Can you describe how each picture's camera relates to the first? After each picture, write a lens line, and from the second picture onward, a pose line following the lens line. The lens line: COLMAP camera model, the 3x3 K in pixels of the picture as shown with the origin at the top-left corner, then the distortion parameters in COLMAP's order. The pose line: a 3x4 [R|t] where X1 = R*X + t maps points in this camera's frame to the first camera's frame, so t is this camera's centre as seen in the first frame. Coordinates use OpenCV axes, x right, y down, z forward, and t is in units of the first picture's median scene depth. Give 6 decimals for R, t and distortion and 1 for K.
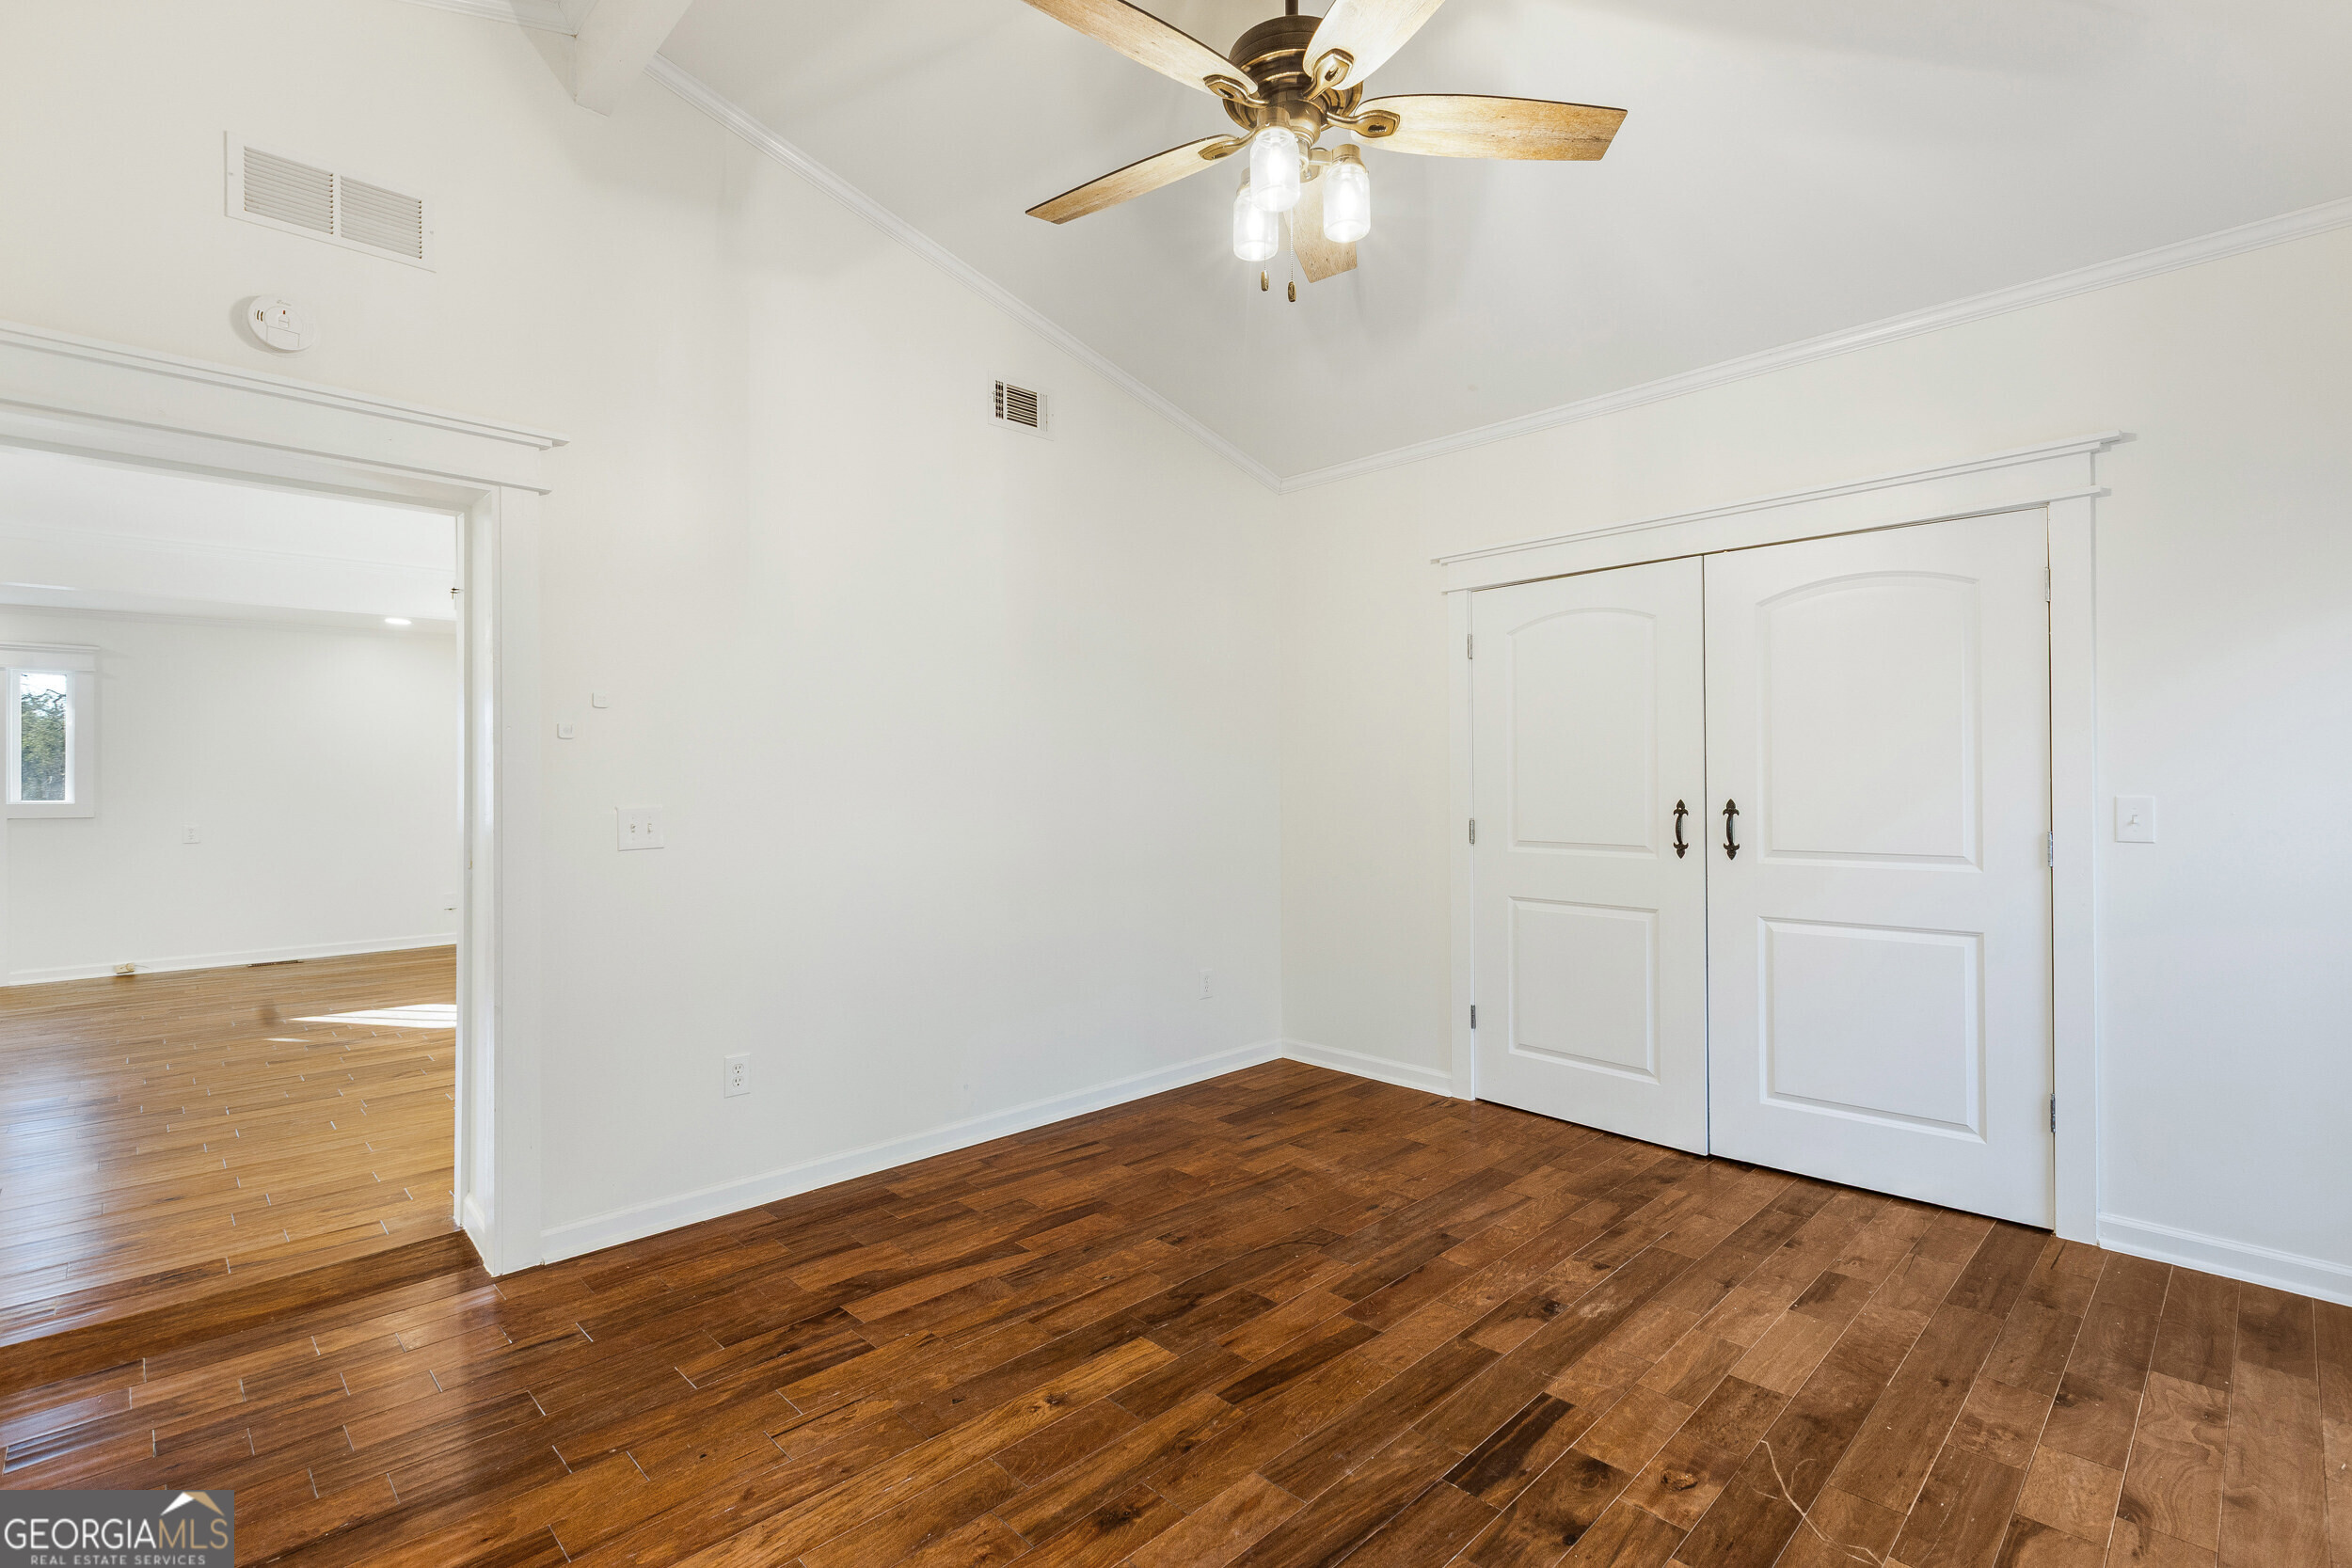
lens RADIAL K [[1081.0, 0, 1183.8], [0, 1081.0, 773.4], [0, 0, 1]] dist [-0.000032, 0.000485]
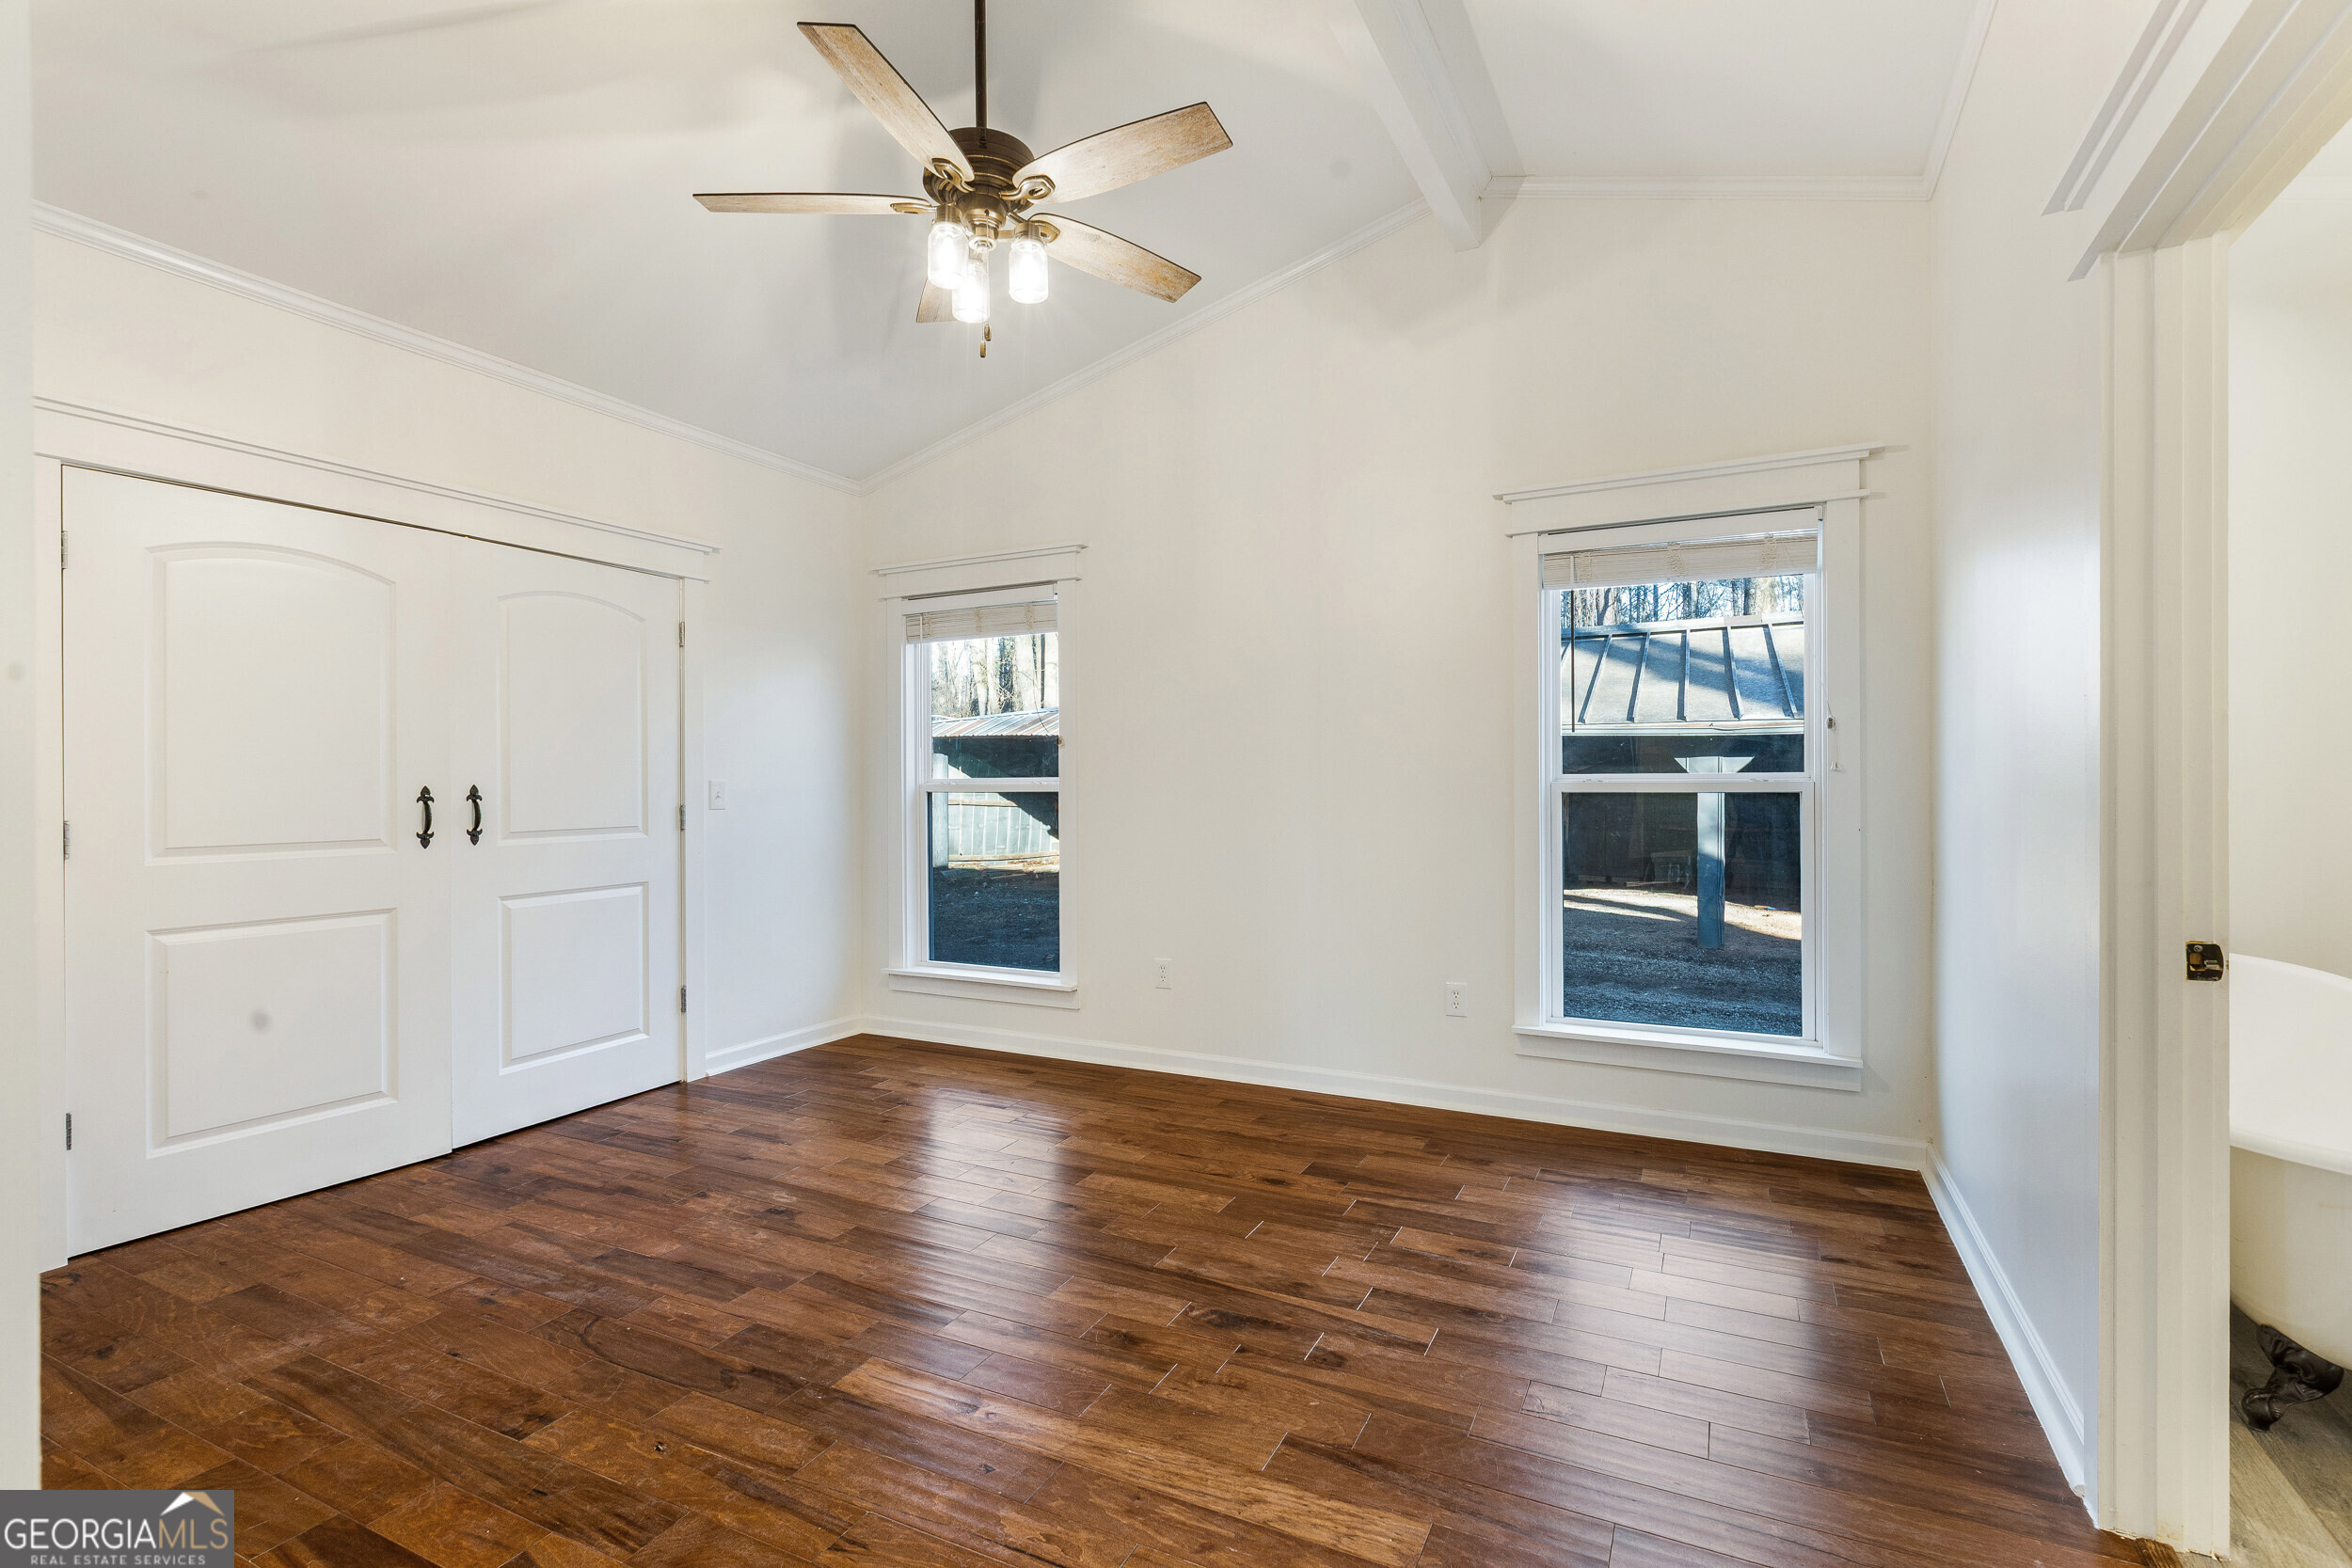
lens RADIAL K [[1081.0, 0, 1190.5], [0, 1081.0, 786.7], [0, 0, 1]] dist [-0.000032, 0.000485]
pose [[-0.330120, 0.000646, 0.943939, -0.912615], [0.001172, 0.999999, -0.000275, 0.036697], [-0.943938, 0.001015, -0.330121, 0.966896]]
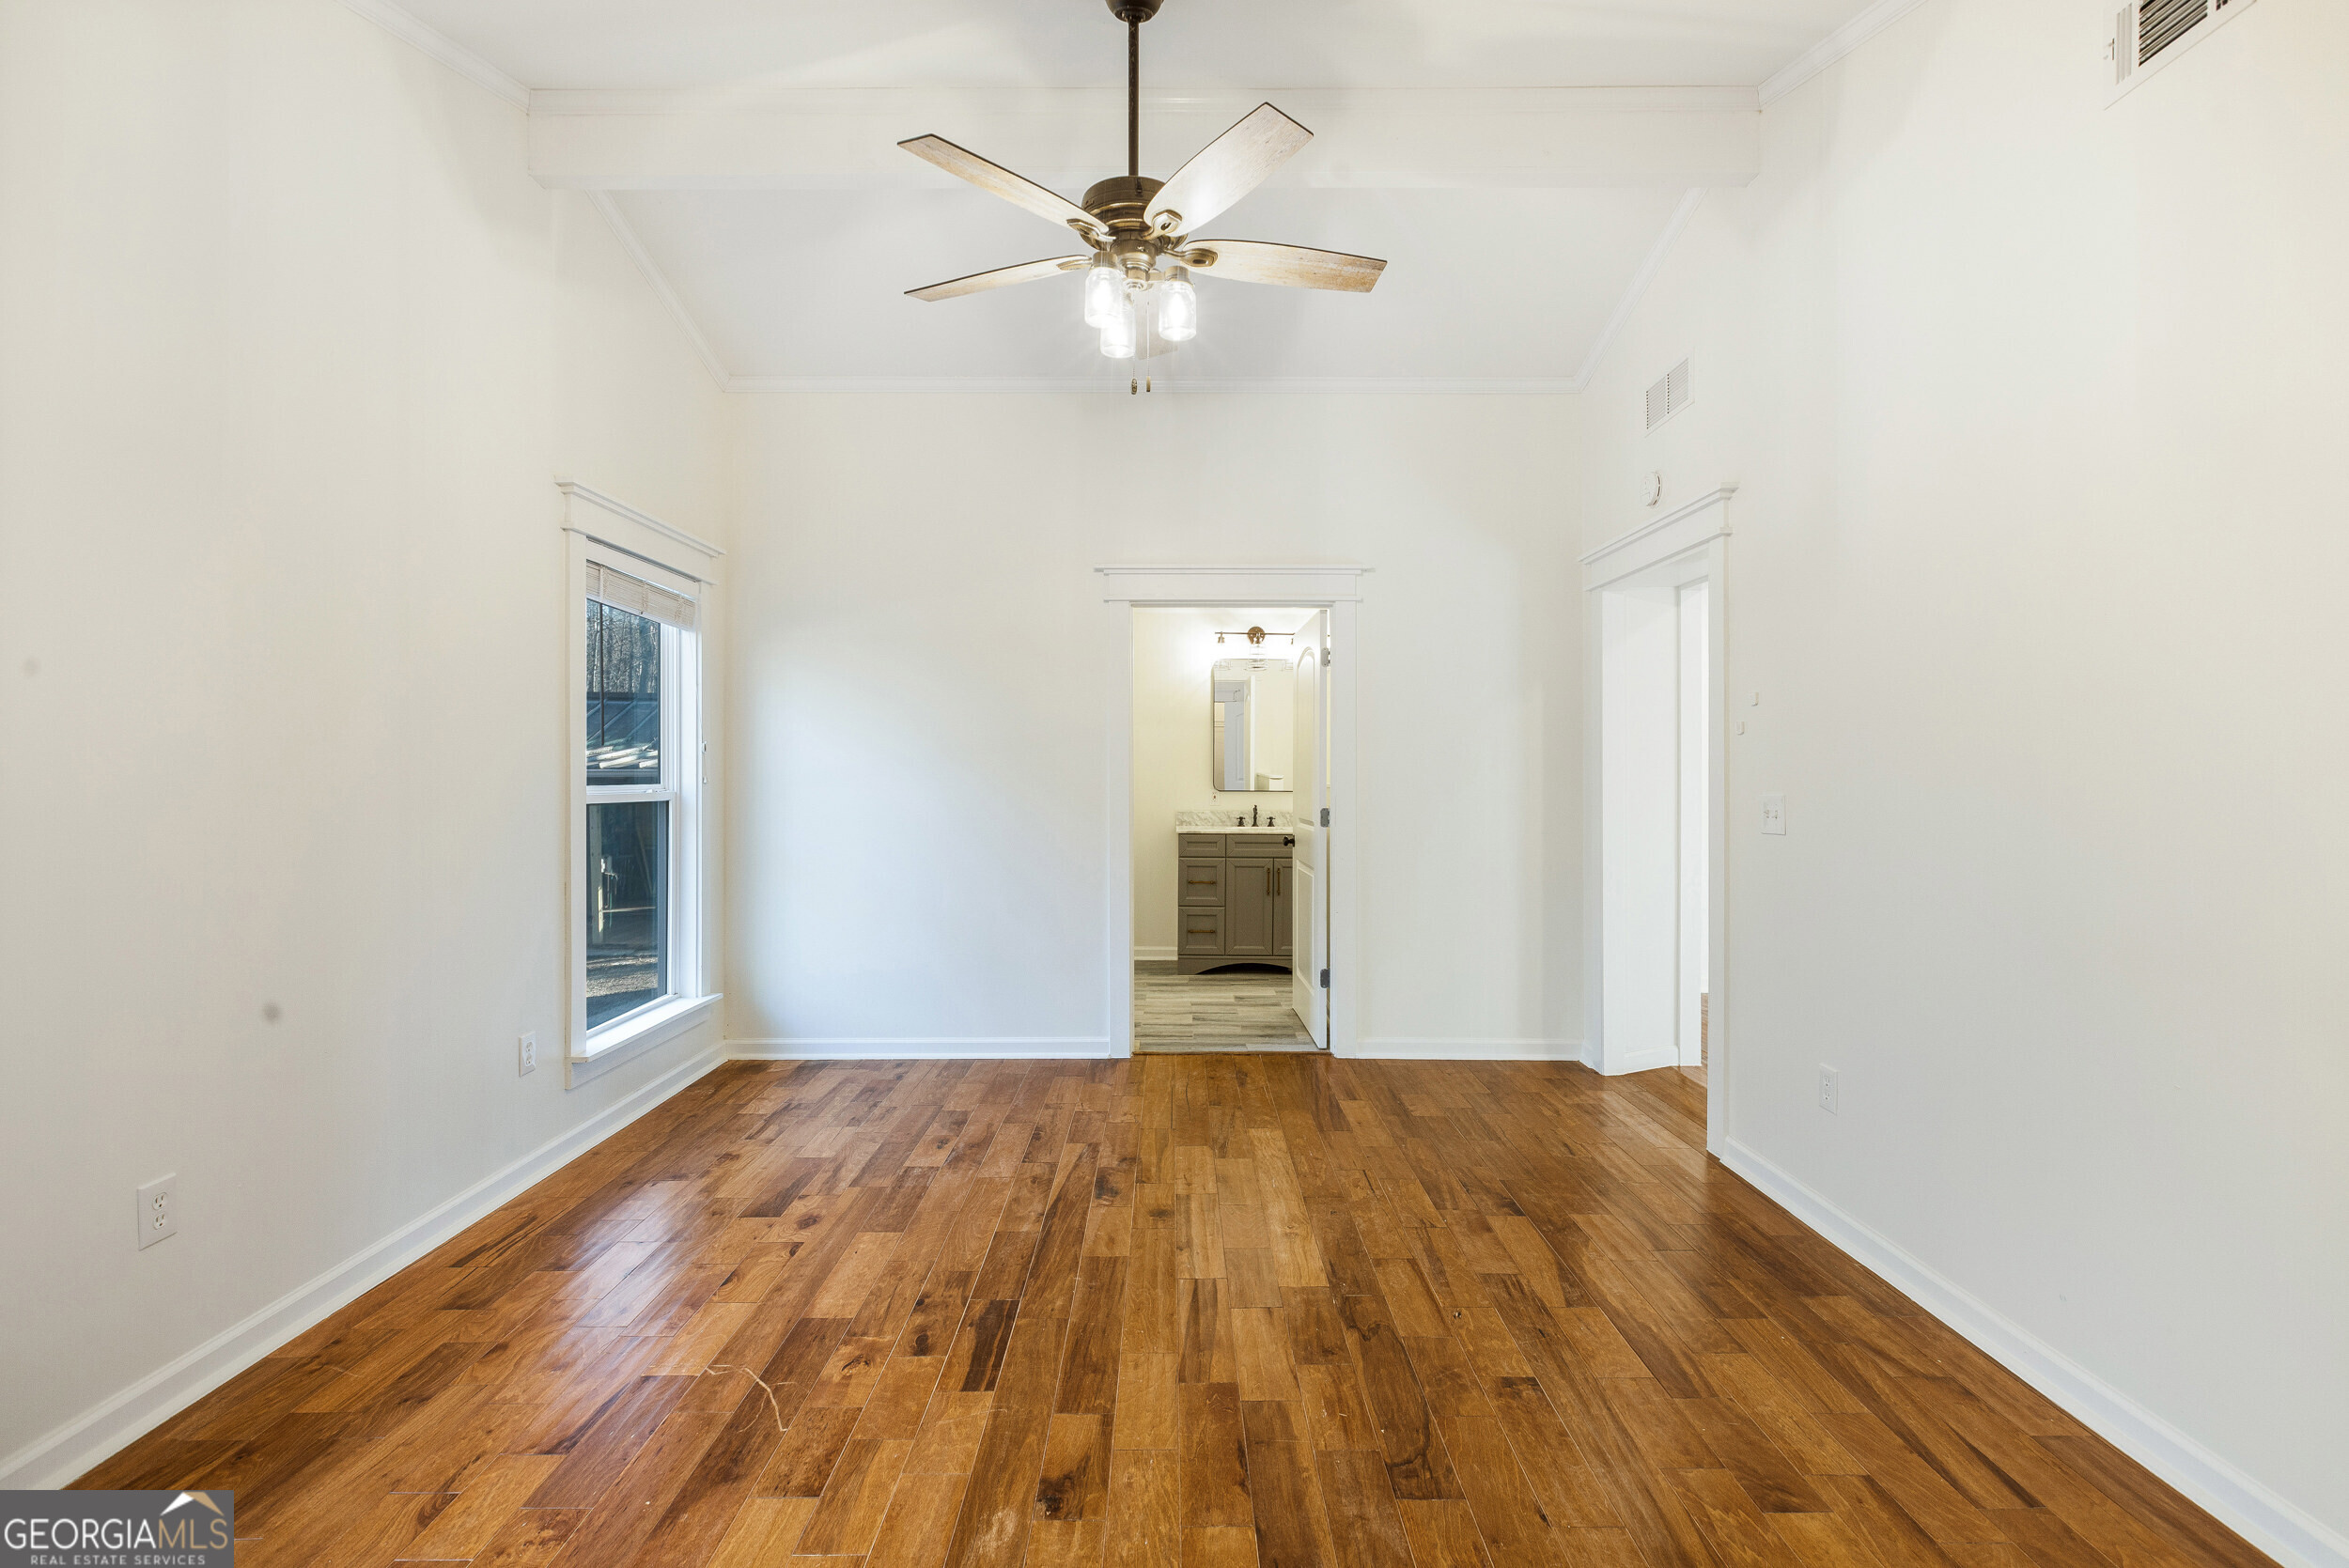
lens RADIAL K [[1079.6, 0, 1176.4], [0, 1079.6, 776.7], [0, 0, 1]] dist [-0.000032, 0.000485]
pose [[-0.697908, 0.008304, -0.716139, 0.795569], [0.006800, 0.999965, 0.004969, 0.006549], [0.716155, -0.001402, -0.697940, 1.567165]]
